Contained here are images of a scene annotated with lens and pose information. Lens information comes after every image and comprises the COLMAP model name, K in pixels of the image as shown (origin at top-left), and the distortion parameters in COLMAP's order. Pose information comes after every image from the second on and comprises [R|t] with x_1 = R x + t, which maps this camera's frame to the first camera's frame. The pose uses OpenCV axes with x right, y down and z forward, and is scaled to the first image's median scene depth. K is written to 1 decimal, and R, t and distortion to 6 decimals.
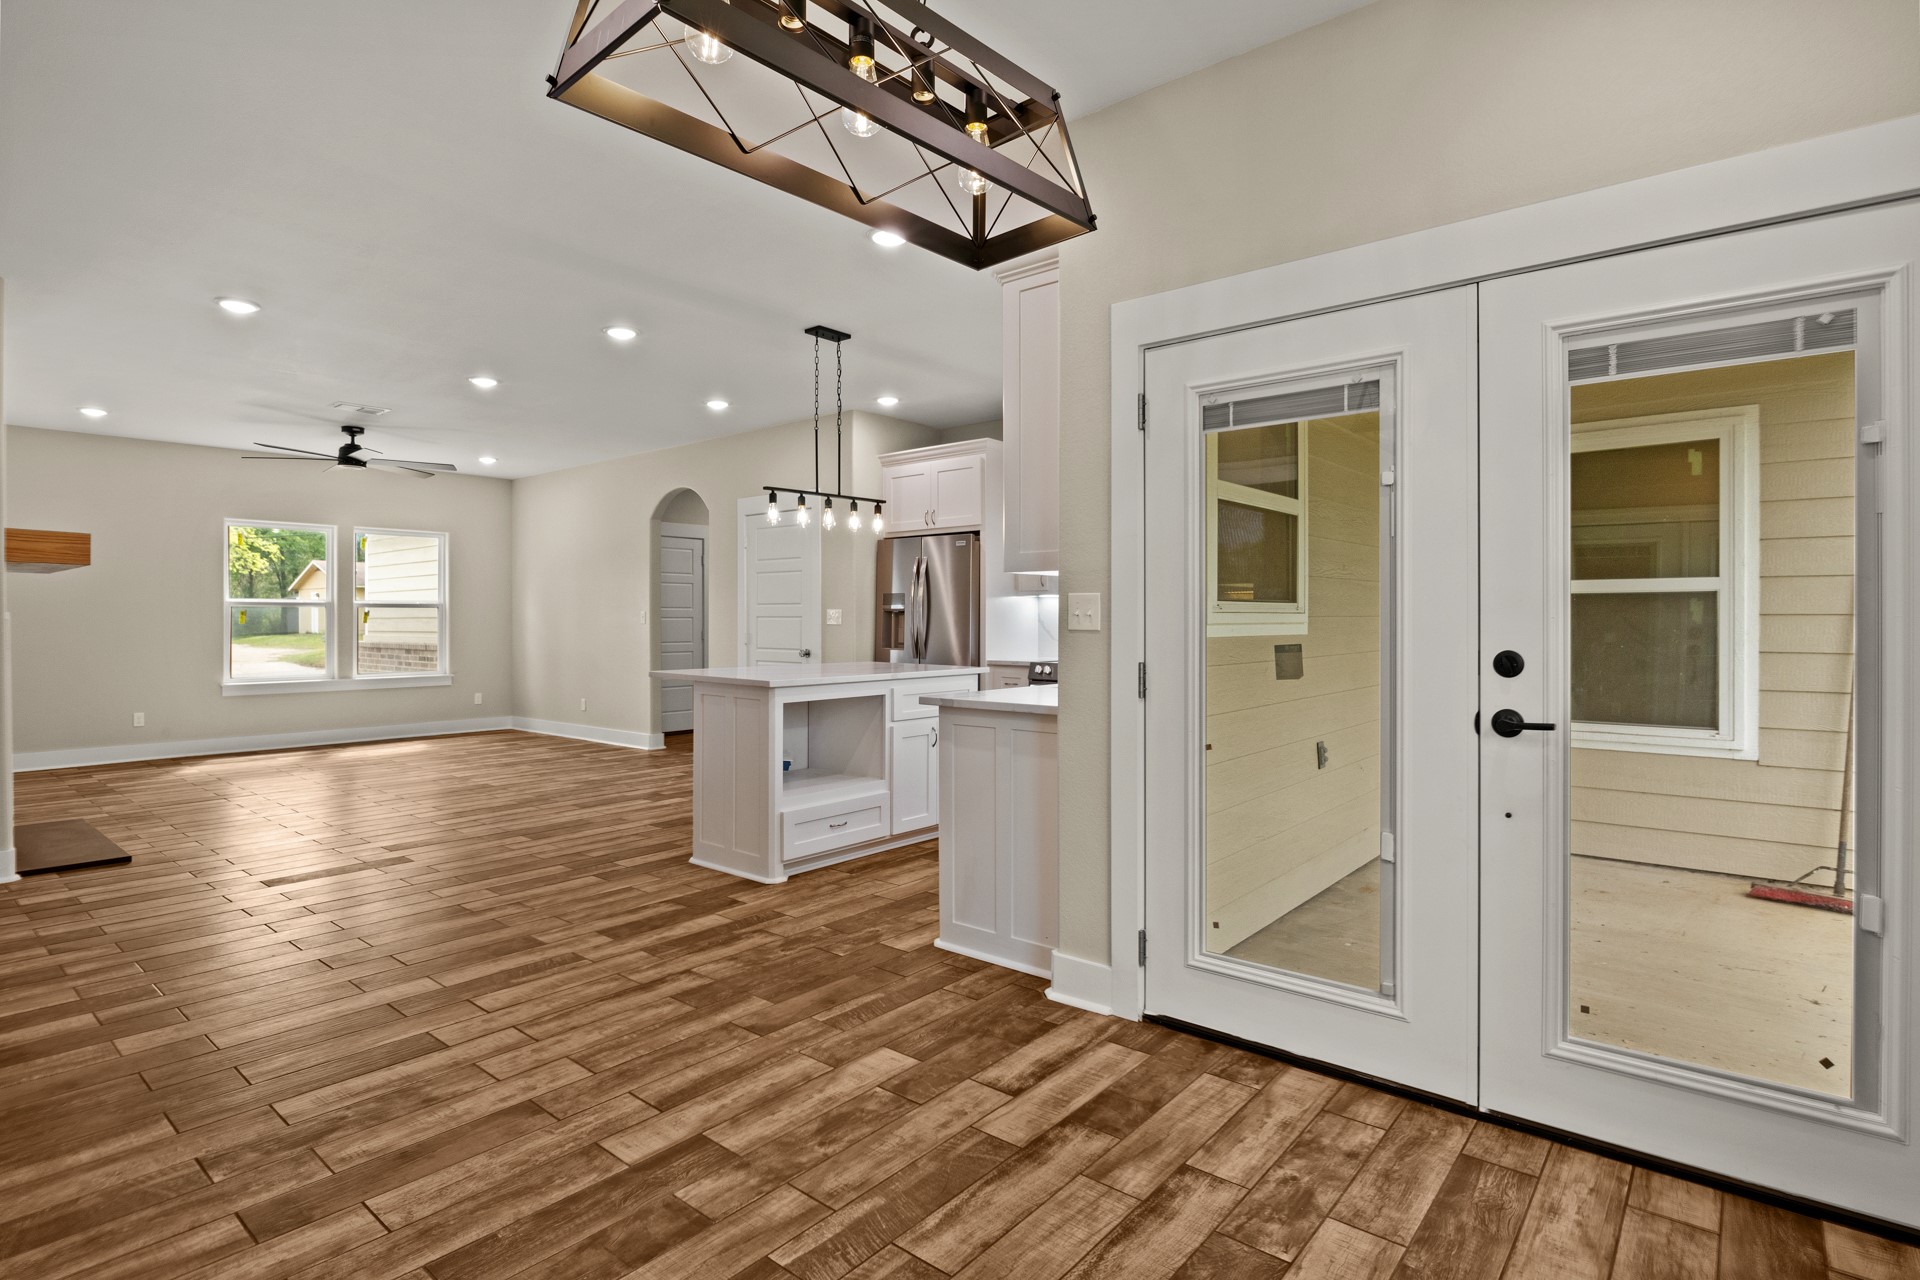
lens RADIAL K [[964.7, 0, 971.1], [0, 964.7, 625.9], [0, 0, 1]] dist [-0.007865, 0.000551]
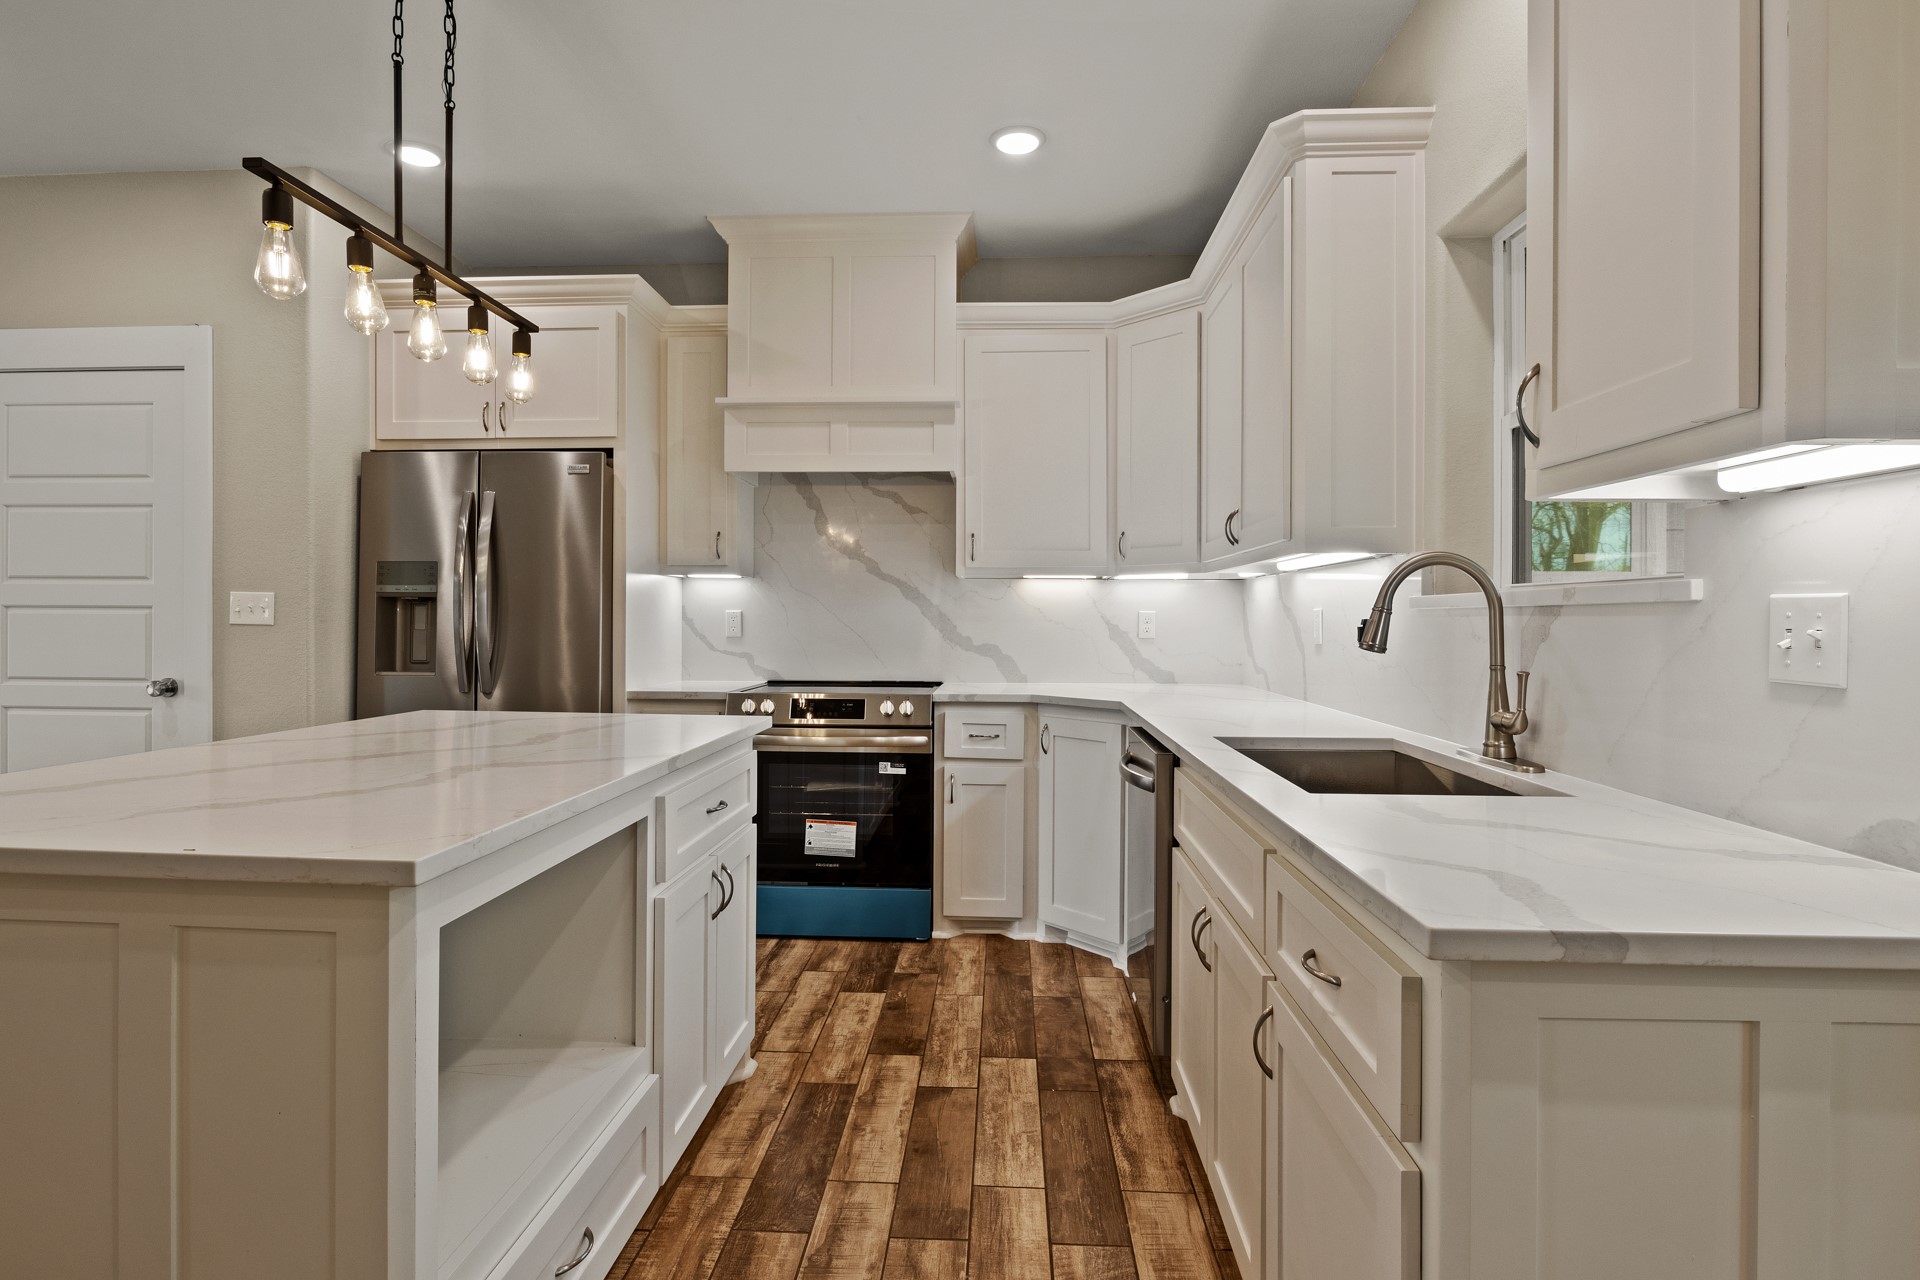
lens RADIAL K [[964.7, 0, 956.7], [0, 964.7, 623.8], [0, 0, 1]] dist [-0.007865, 0.000551]
pose [[0.804065, 0.001862, 0.594539, -0.294685], [-0.001223, 0.999998, -0.001477, -0.002812], [-0.594540, 0.000461, 0.804066, 0.872669]]
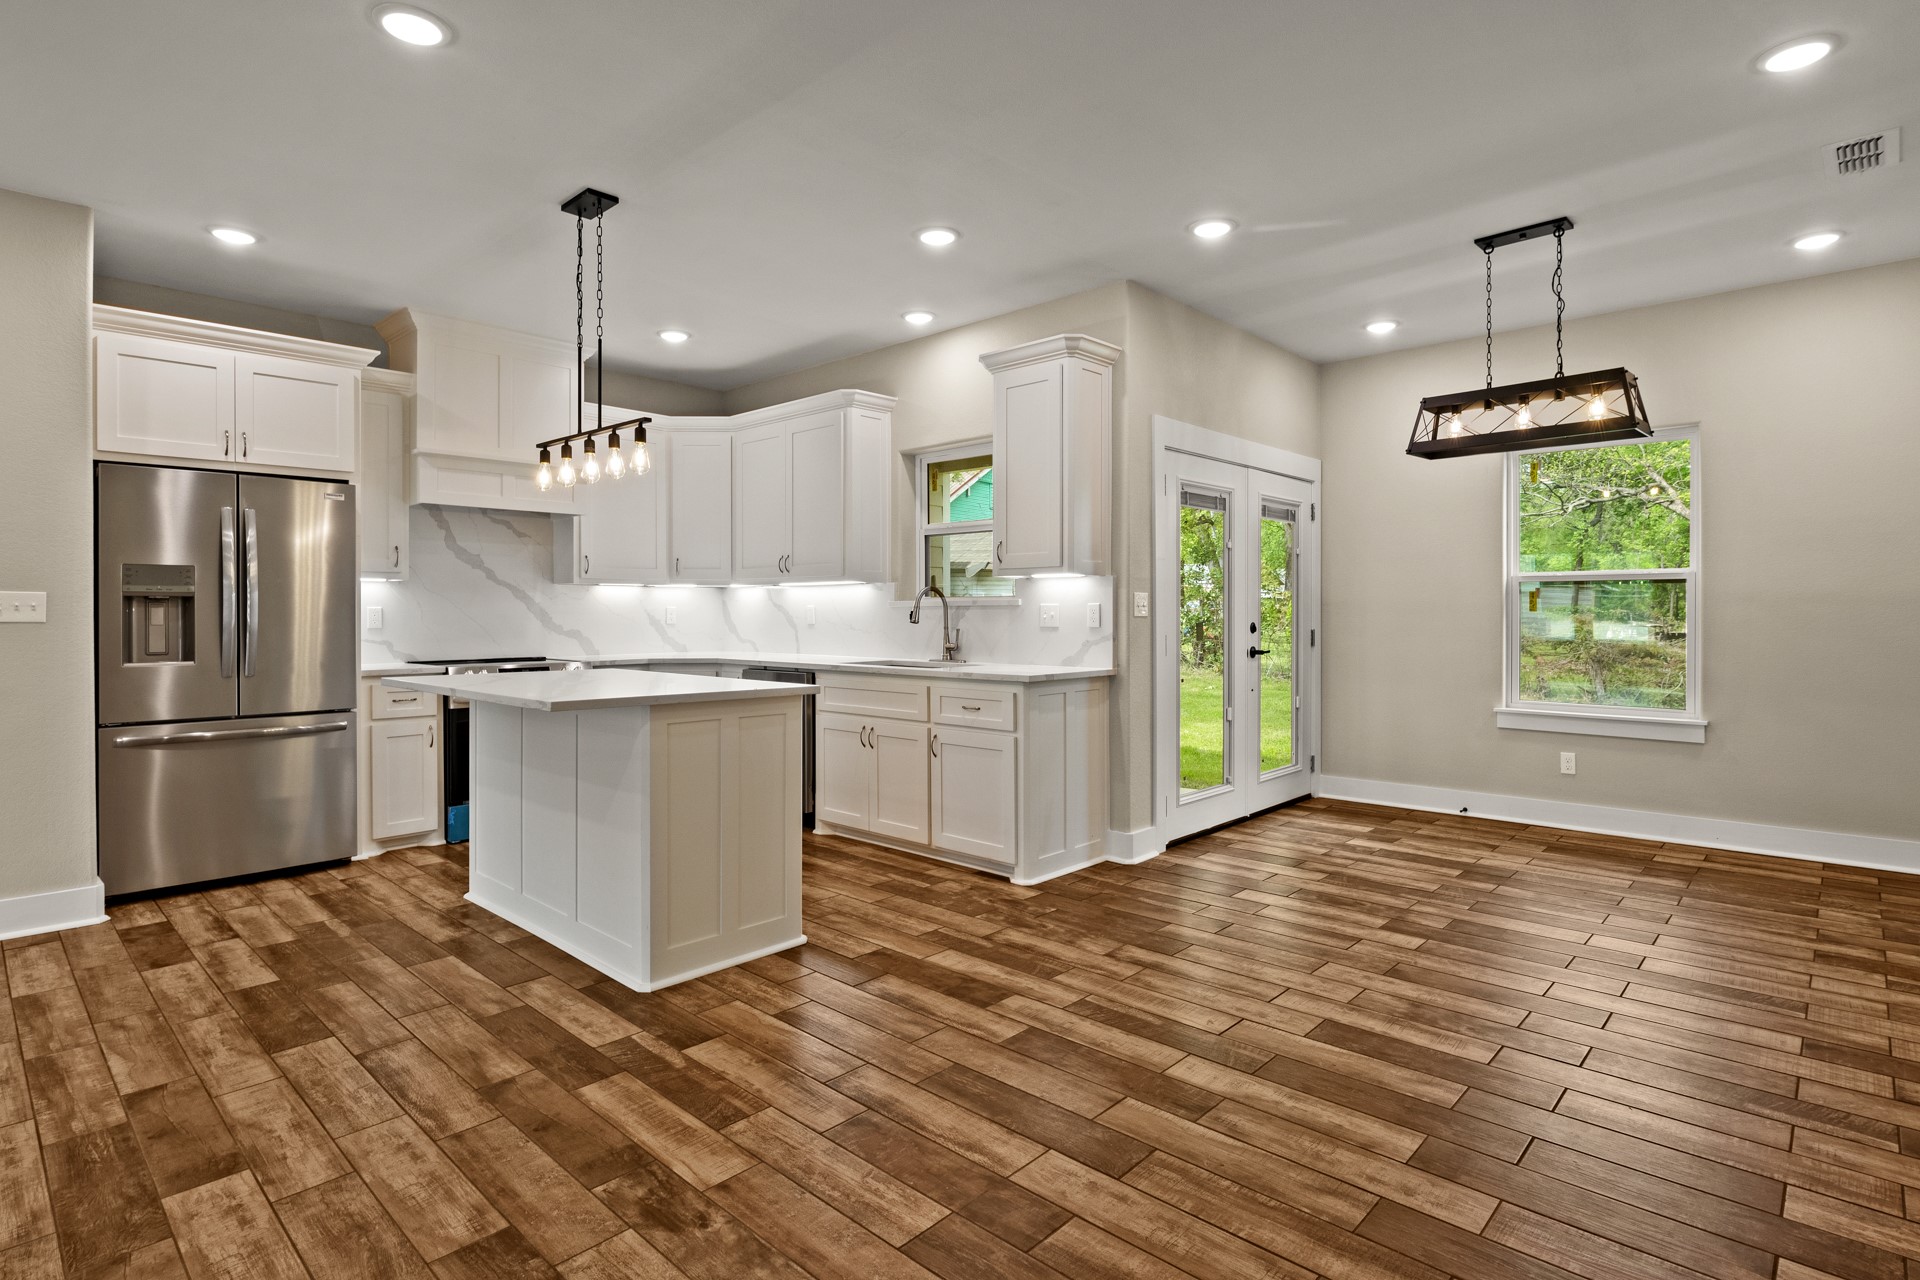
lens RADIAL K [[964.7, 0, 958.7], [0, 964.7, 606.5], [0, 0, 1]] dist [-0.007865, 0.000551]
pose [[0.062469, 0.005689, 0.998031, -1.220445], [0.009986, 0.999930, -0.006325, -0.003428], [-0.997997, 0.010362, 0.062408, 1.007873]]
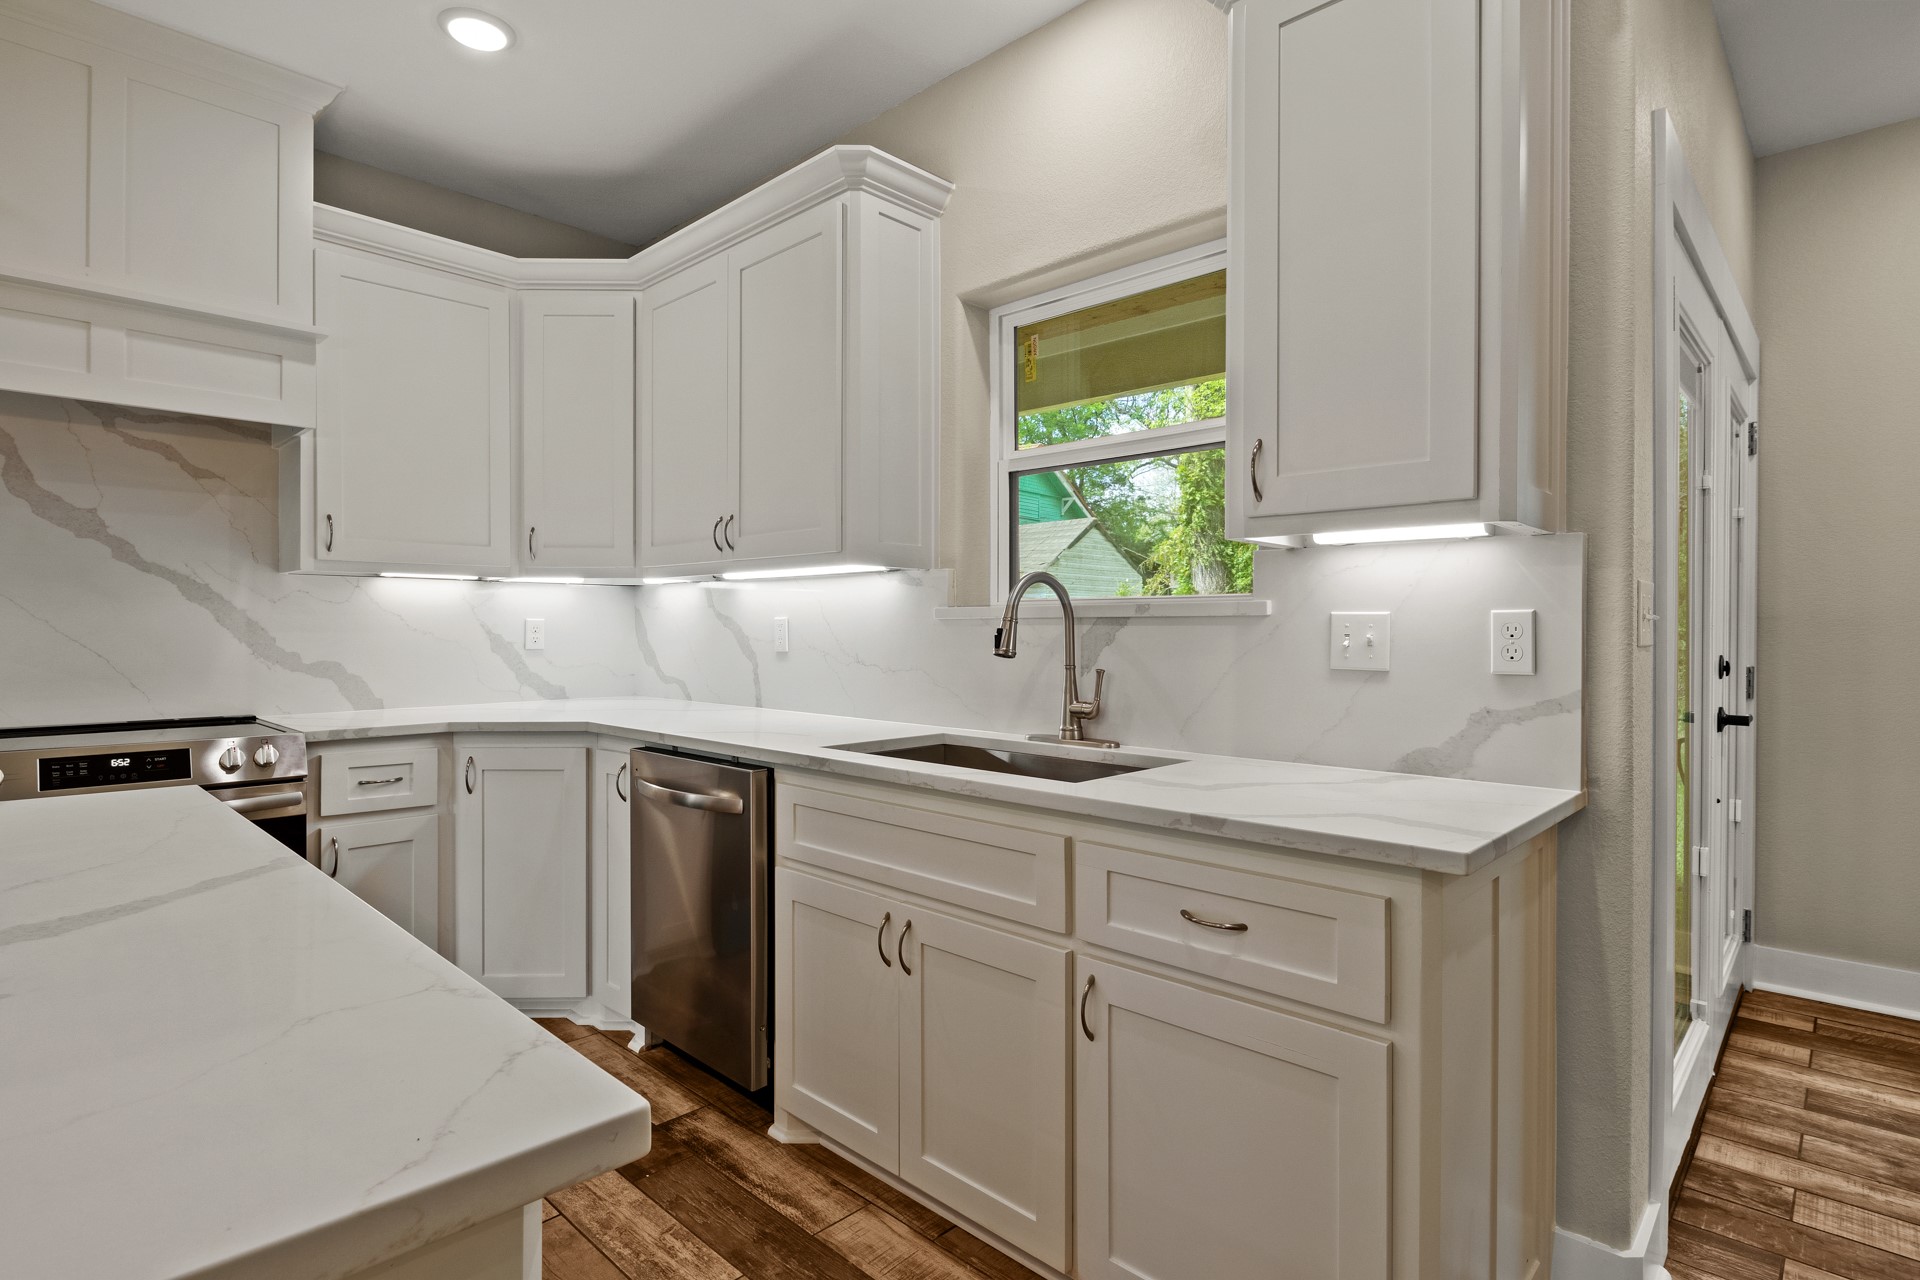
lens RADIAL K [[964.7, 0, 952.3], [0, 964.7, 633.3], [0, 0, 1]] dist [-0.007865, 0.000551]
pose [[0.078039, -0.005000, 0.996938, -0.403332], [0.006156, 0.999971, 0.004534, -0.006240], [-0.996931, 0.005784, 0.078067, 1.148652]]
